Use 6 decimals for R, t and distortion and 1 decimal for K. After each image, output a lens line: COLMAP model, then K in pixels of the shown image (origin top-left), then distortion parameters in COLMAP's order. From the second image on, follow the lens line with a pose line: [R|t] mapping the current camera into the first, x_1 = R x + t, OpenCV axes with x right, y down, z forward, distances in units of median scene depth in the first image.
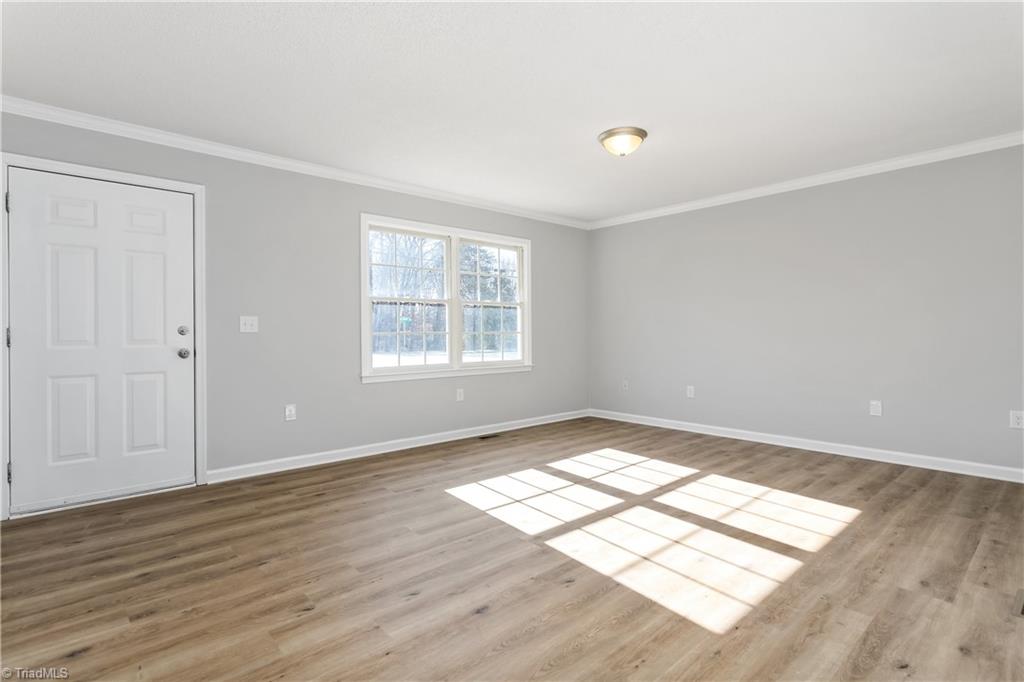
lens RADIAL K [[509.1, 0, 501.2], [0, 509.1, 324.8], [0, 0, 1]] dist [-0.001015, 0.000234]
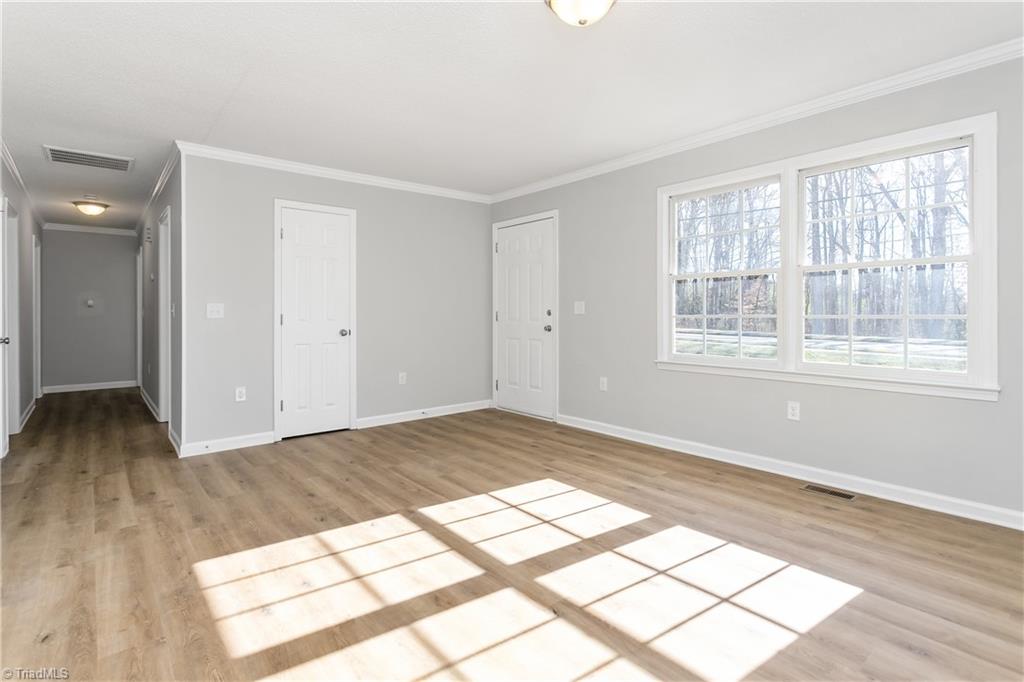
lens RADIAL K [[504.8, 0, 504.5], [0, 504.8, 314.4], [0, 0, 1]] dist [0.001975, 0.000553]
pose [[-0.034974, 0.007611, -0.999359, 1.113862], [0.020605, 0.999764, 0.006893, 0.001378], [0.999176, -0.020351, -0.035123, 1.236138]]
